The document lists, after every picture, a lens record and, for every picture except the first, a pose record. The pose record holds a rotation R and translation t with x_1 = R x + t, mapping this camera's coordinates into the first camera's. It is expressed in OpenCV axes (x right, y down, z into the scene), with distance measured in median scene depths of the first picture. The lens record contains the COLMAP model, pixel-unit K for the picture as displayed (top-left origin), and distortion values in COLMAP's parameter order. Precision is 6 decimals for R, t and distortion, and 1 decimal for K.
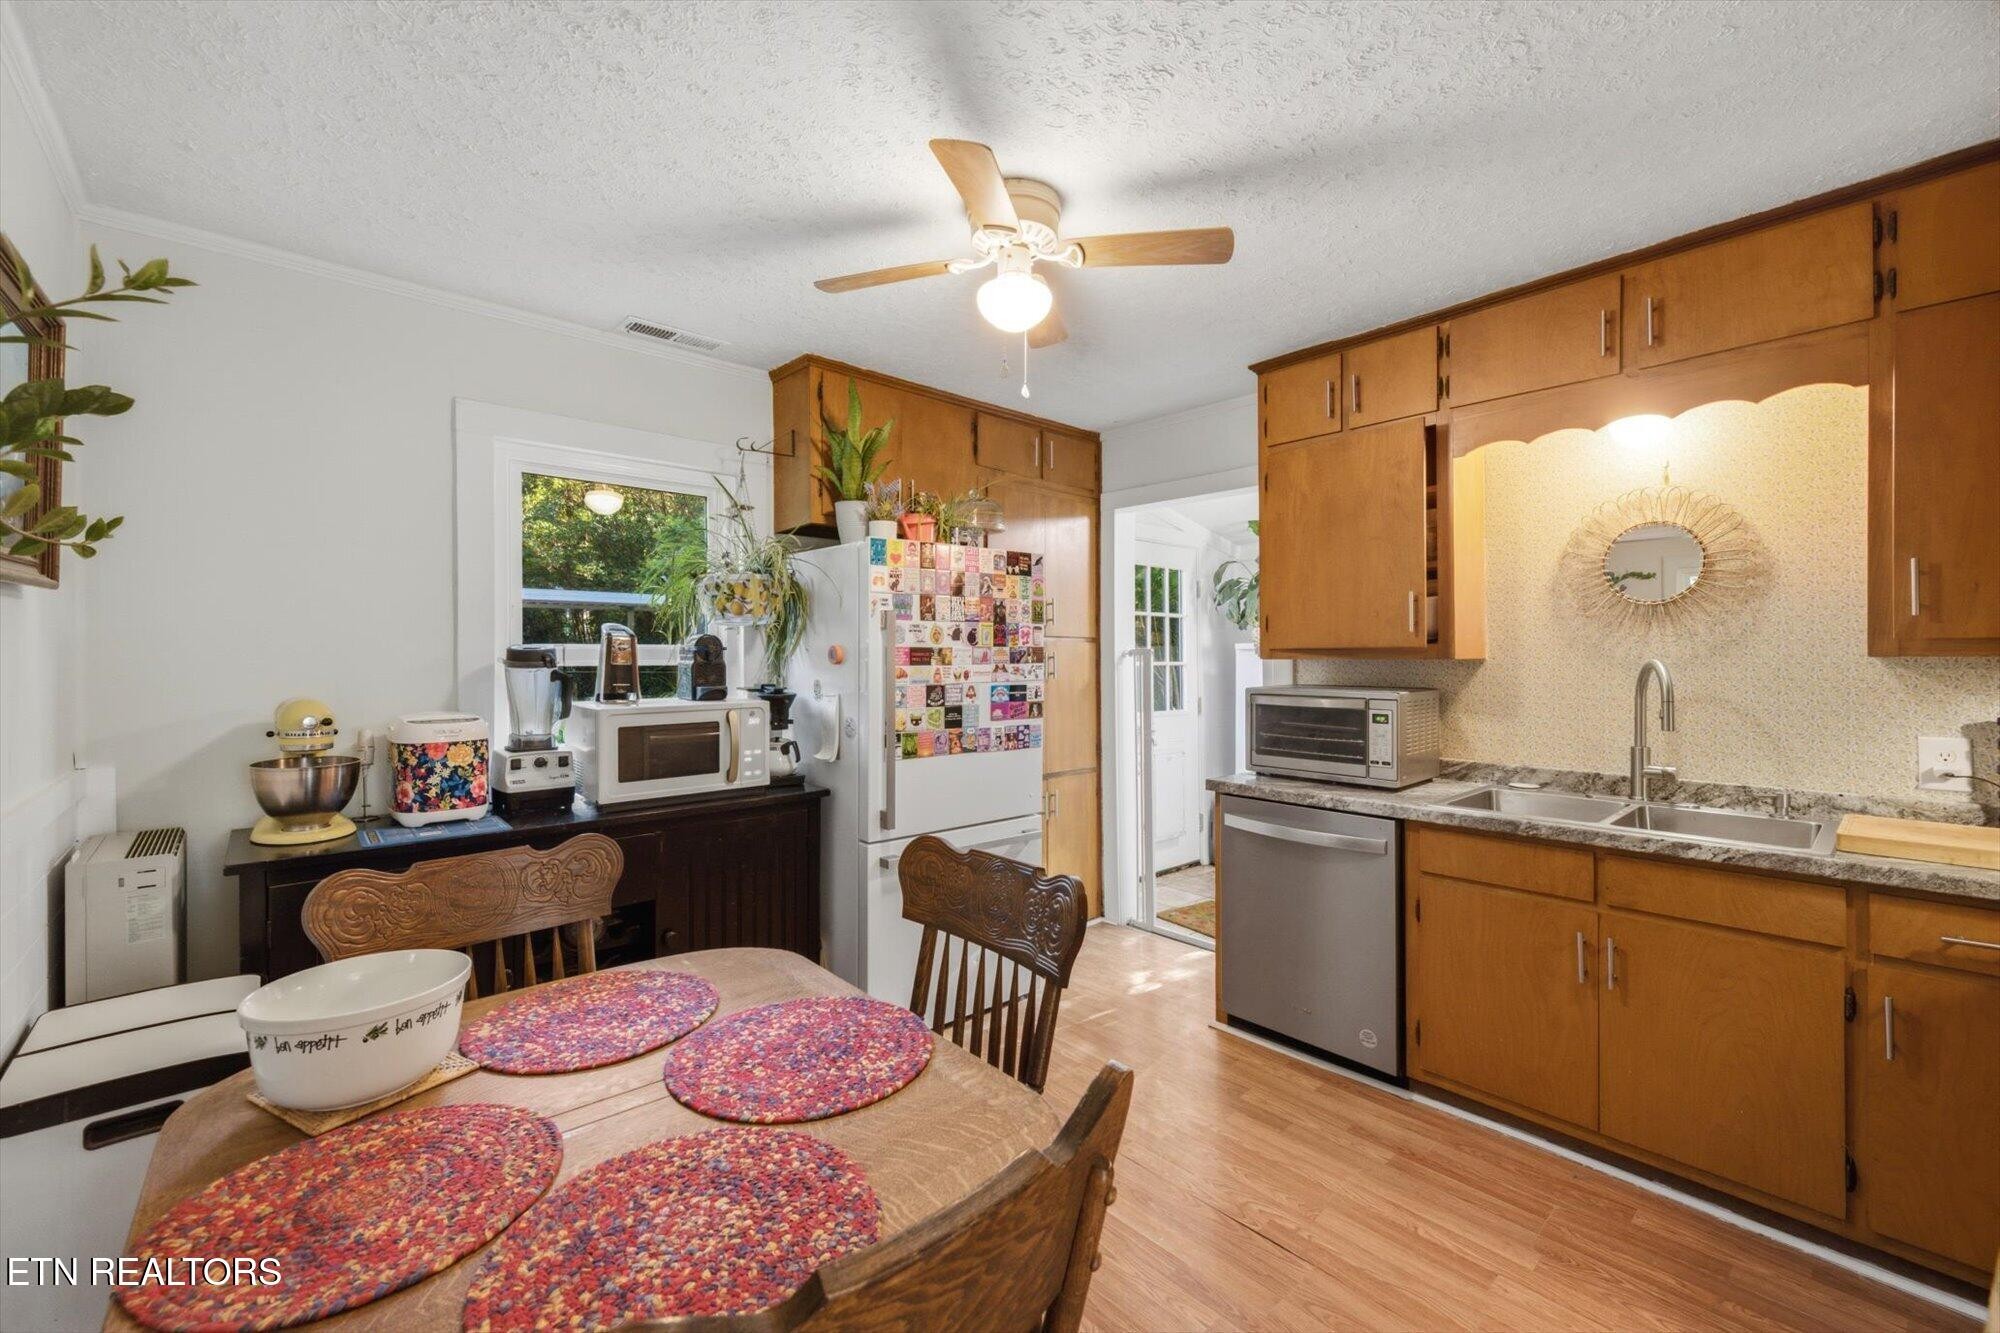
lens RADIAL K [[811.6, 0, 995.6], [0, 811.6, 659.7], [0, 0, 1]] dist [0.001742, 0.000073]
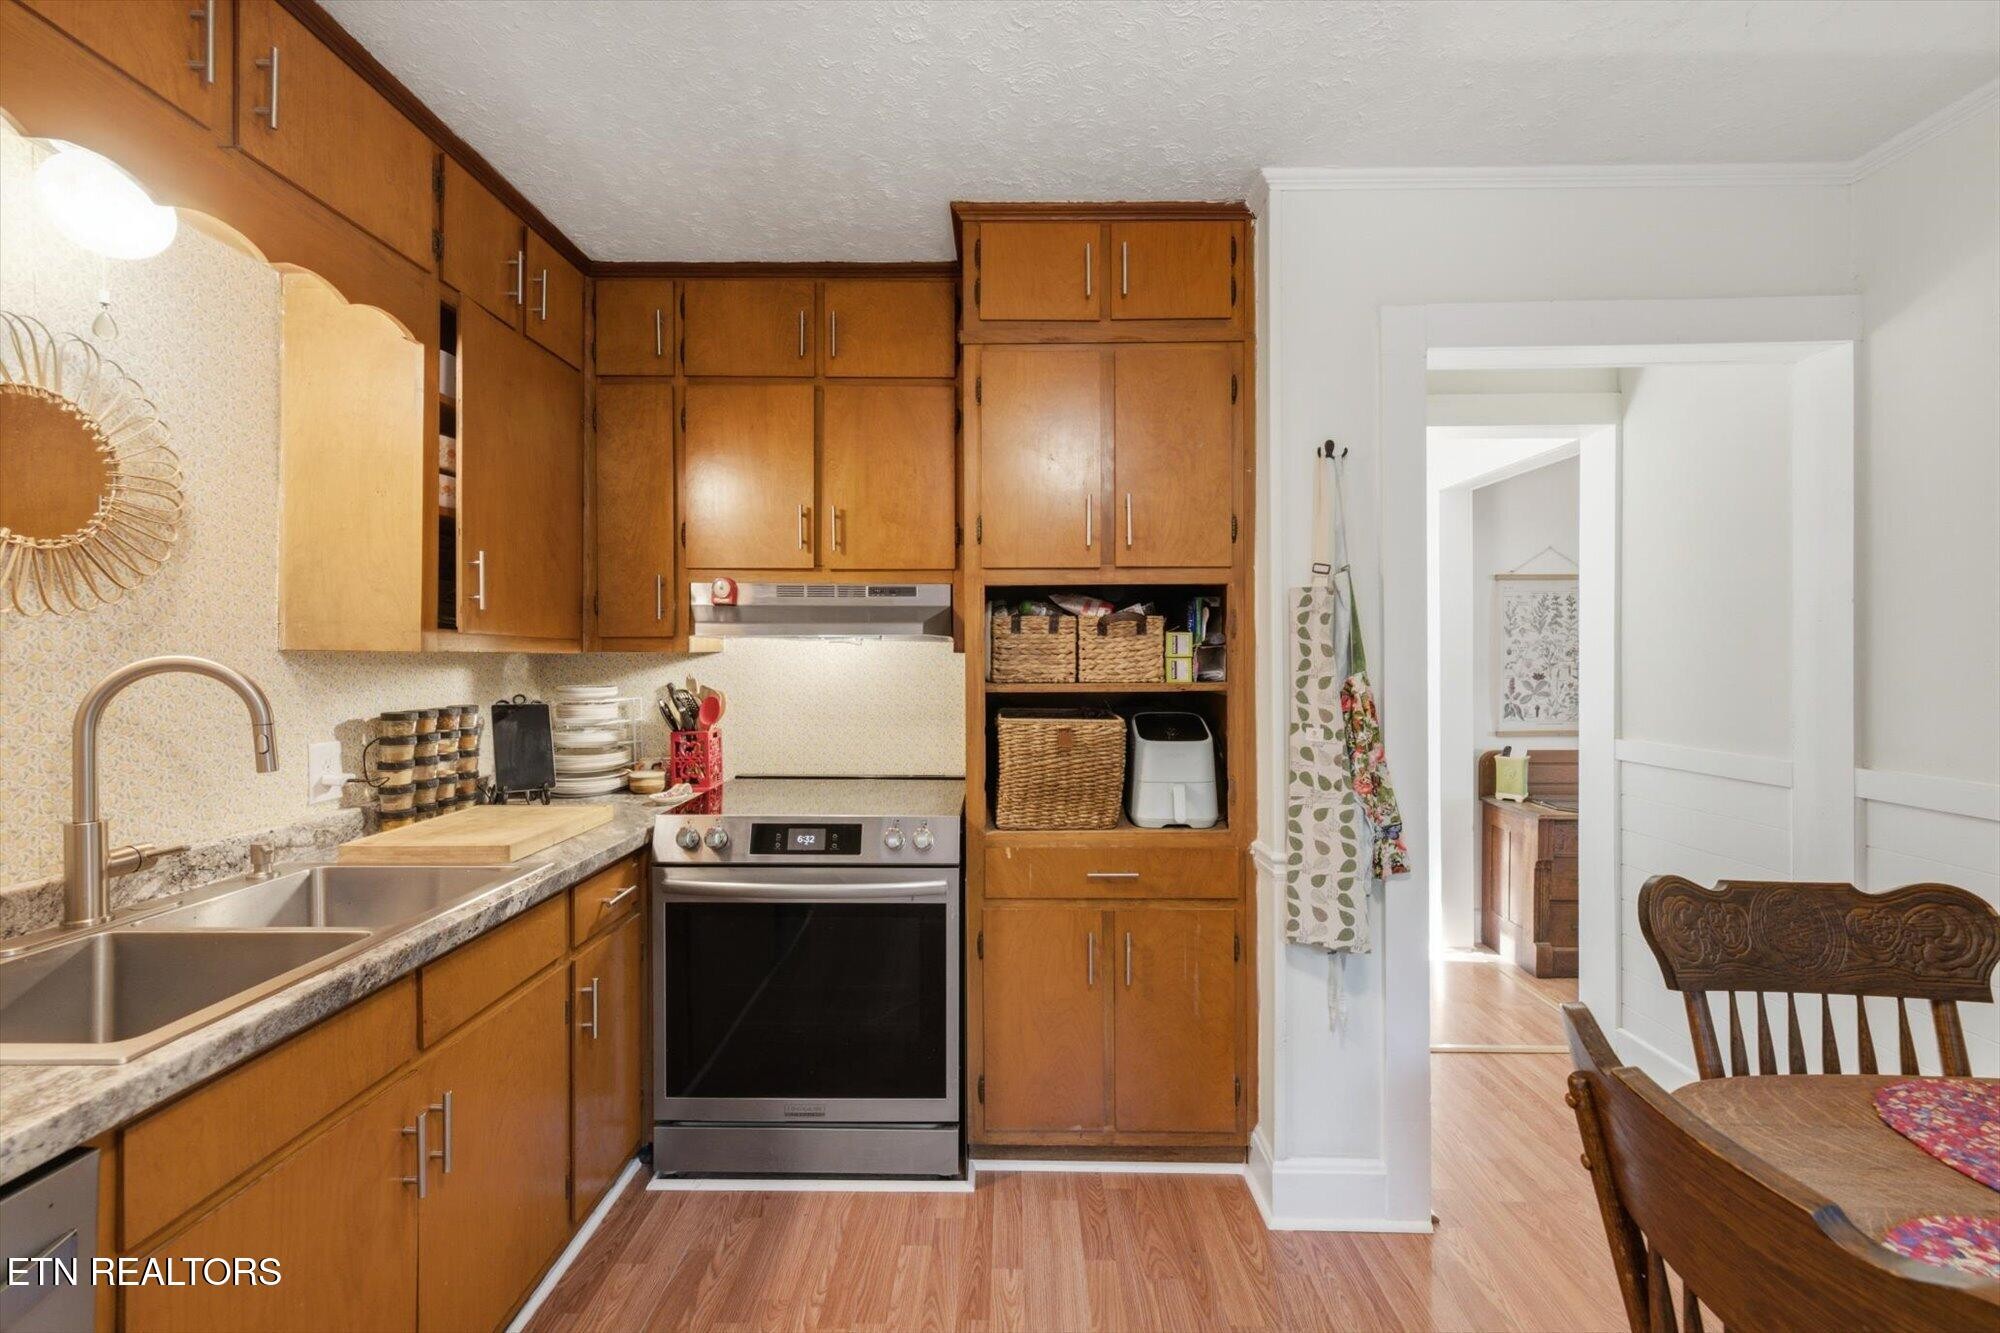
lens RADIAL K [[837.6, 0, 998.5], [0, 837.6, 659.0], [0, 0, 1]] dist [0.009190, 0.000233]
pose [[-0.739629, -0.001121, 0.673014, -0.005098], [0.002308, 0.999989, 0.004201, 0.001322], [-0.673011, 0.004661, -0.739618, 0.909260]]
